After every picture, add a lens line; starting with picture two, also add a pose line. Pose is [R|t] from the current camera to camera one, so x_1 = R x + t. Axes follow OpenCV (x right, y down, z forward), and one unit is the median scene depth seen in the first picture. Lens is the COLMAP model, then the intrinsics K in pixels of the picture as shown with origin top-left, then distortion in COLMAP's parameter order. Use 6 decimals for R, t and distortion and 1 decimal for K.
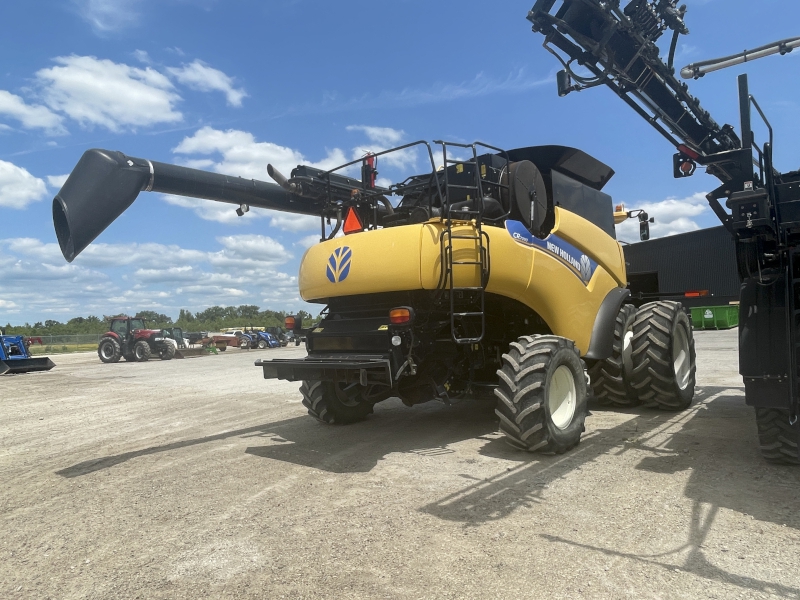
lens RADIAL K [[515.2, 0, 400.0], [0, 515.2, 300.0], [0, 0, 1]] dist [-0.002094, -0.000665]
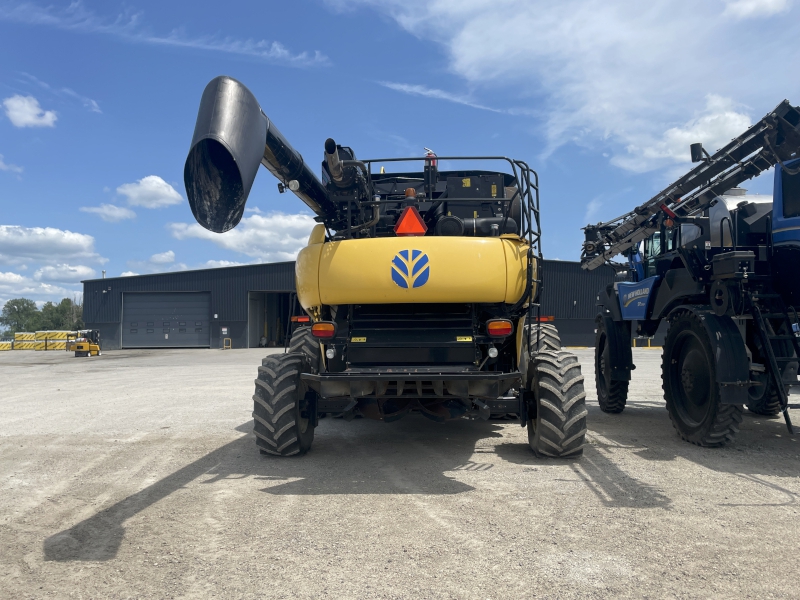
lens RADIAL K [[615.7, 0, 400.0], [0, 615.7, 300.0], [0, 0, 1]] dist [0.119419, -0.157465]
pose [[0.786945, 0.069757, 0.613067, -1.001398], [-0.055059, 0.997564, -0.042832, 0.043002], [-0.614561, -0.000049, 0.788869, 0.185777]]
